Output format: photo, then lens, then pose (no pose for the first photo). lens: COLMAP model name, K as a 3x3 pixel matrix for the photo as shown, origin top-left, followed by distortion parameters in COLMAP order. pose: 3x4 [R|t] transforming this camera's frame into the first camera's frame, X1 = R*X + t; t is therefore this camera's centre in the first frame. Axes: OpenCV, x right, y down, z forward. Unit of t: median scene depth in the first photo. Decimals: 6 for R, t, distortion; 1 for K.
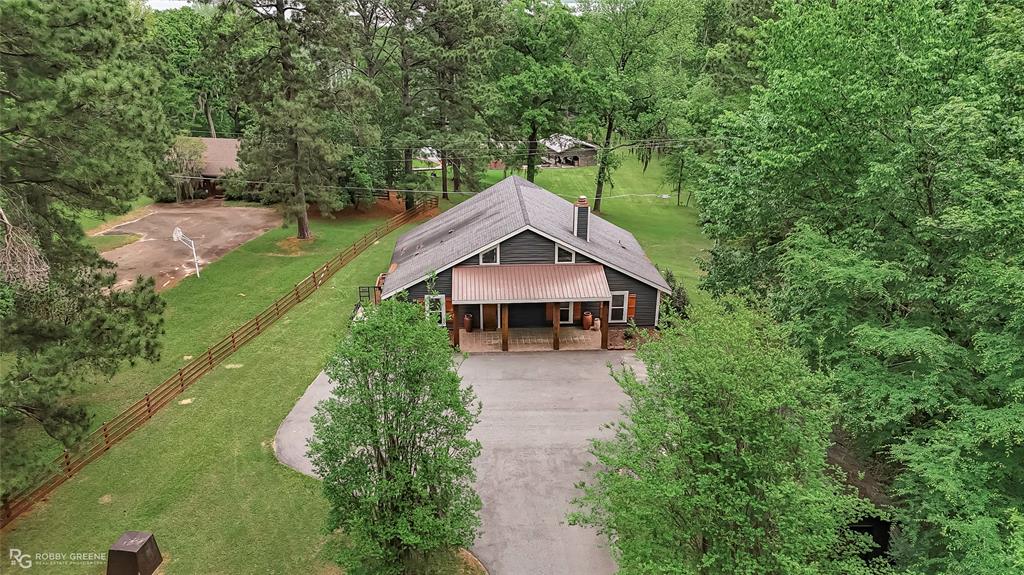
lens RADIAL K [[753.4, 0, 511.4], [0, 753.4, 270.5], [0, 0, 1]] dist [0.111351, -0.037996]
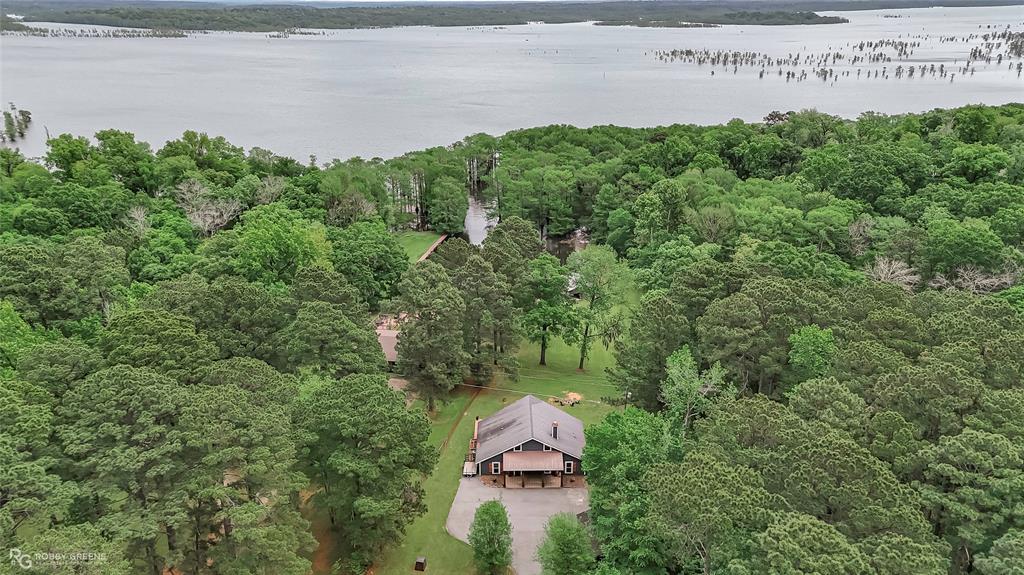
lens RADIAL K [[753.4, 0, 511.4], [0, 753.4, 270.5], [0, 0, 1]] dist [0.111351, -0.037996]
pose [[0.998779, 0.008444, -0.048670, 0.070693], [-0.008729, 0.999946, -0.005660, -0.616420], [0.048619, 0.006078, 0.998799, -1.601861]]
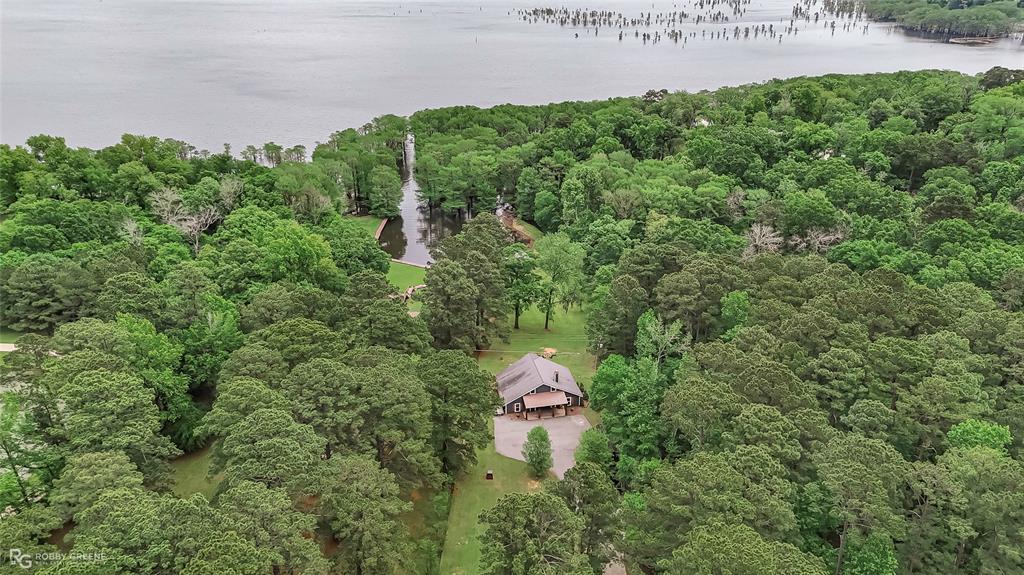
lens RADIAL K [[753.4, 0, 511.4], [0, 753.4, 270.5], [0, 0, 1]] dist [0.111351, -0.037996]
pose [[0.990196, -0.066707, 0.122730, -0.536230], [0.059668, 0.996403, 0.060171, -0.821602], [-0.126303, -0.052258, 0.990614, -2.529299]]
